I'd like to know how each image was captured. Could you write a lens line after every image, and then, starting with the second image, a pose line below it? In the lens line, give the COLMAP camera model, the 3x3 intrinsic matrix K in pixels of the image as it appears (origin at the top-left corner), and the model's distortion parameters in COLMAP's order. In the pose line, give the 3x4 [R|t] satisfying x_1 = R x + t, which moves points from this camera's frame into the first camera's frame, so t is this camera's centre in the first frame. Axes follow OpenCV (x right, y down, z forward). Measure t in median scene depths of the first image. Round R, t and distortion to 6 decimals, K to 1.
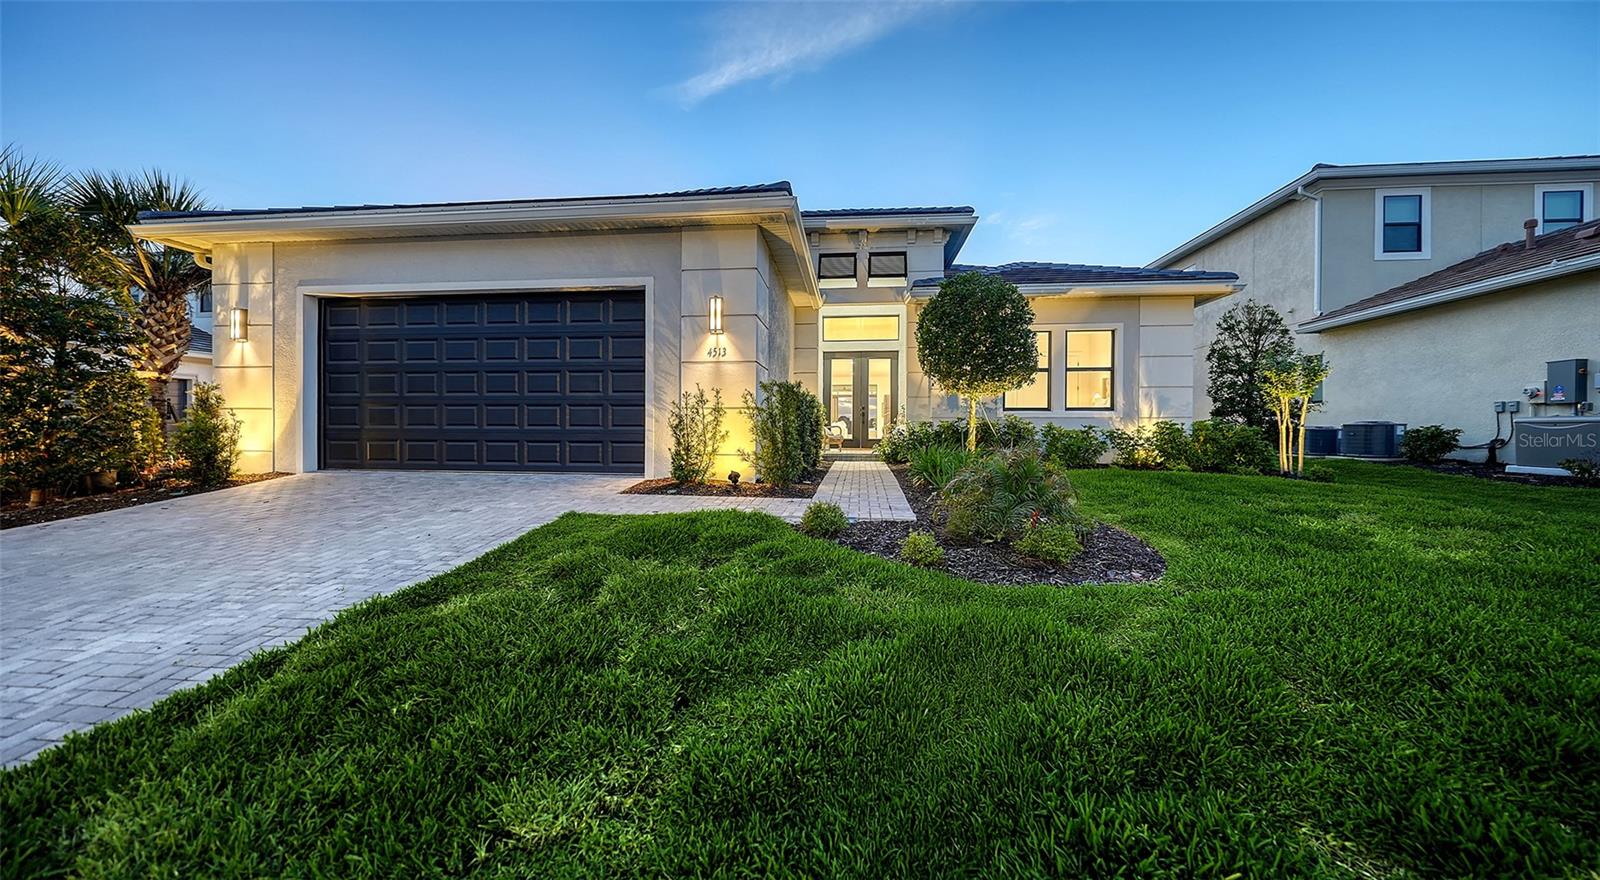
lens RADIAL K [[556.6, 0, 799.2], [0, 556.6, 438.1], [0, 0, 1]] dist [-0.000650, -0.000326]
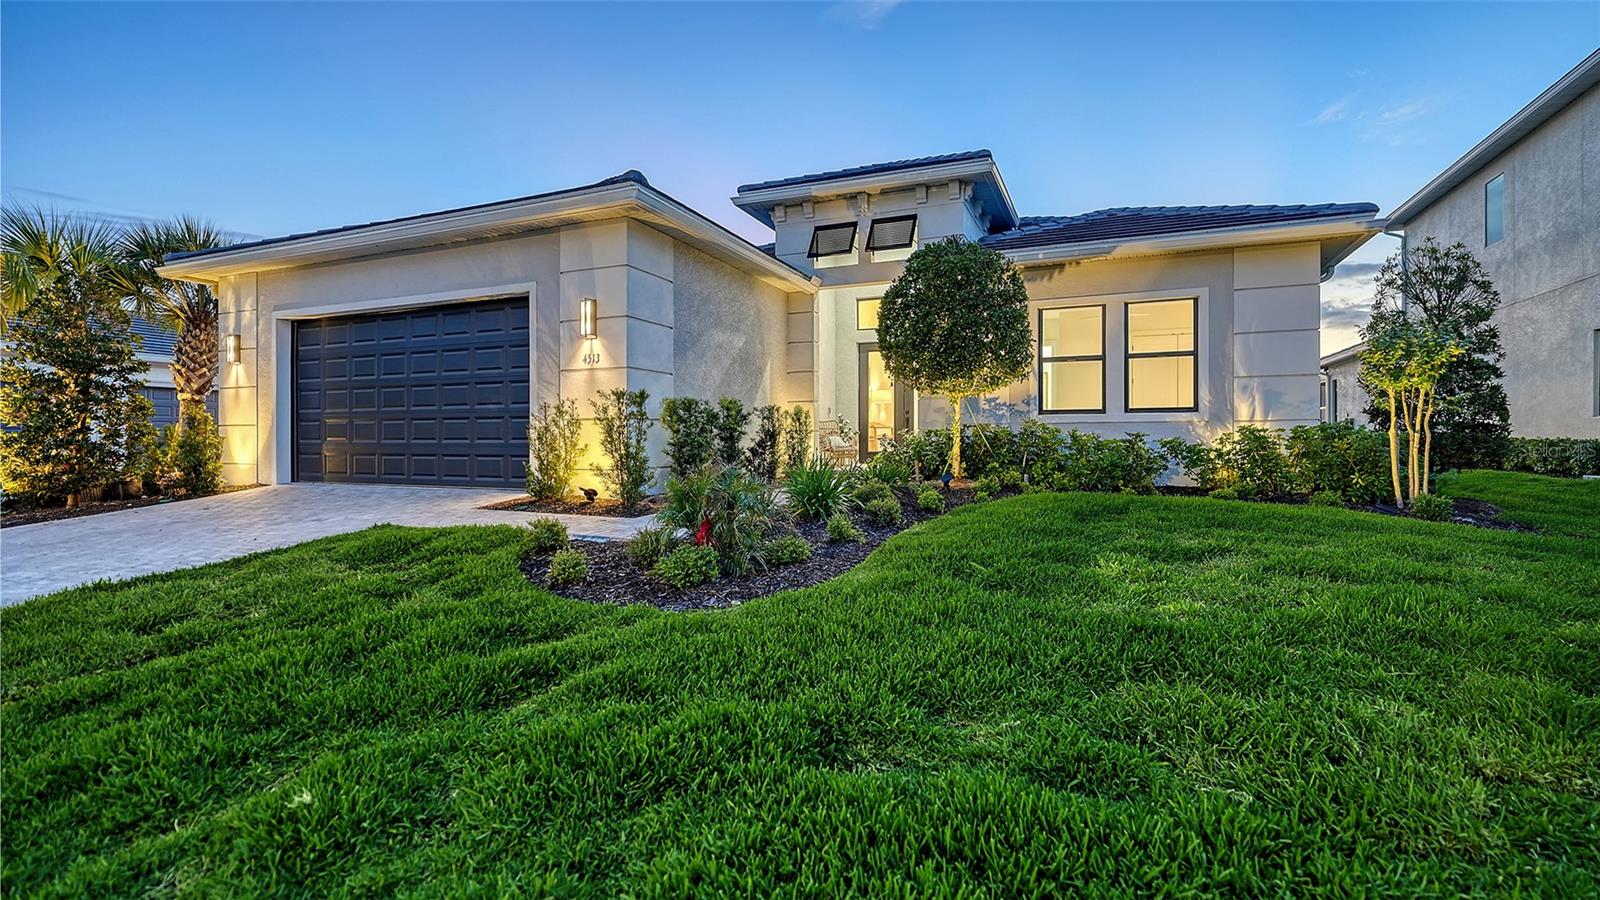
lens RADIAL K [[729.4, 0, 798.7], [0, 729.4, 446.5], [0, 0, 1]] dist [0.001785, 0.000676]
pose [[0.955388, -0.003716, -0.295331, 0.466116], [0.001925, 0.999978, -0.006353, -0.000388], [0.295348, 0.005501, 0.955374, -0.046546]]
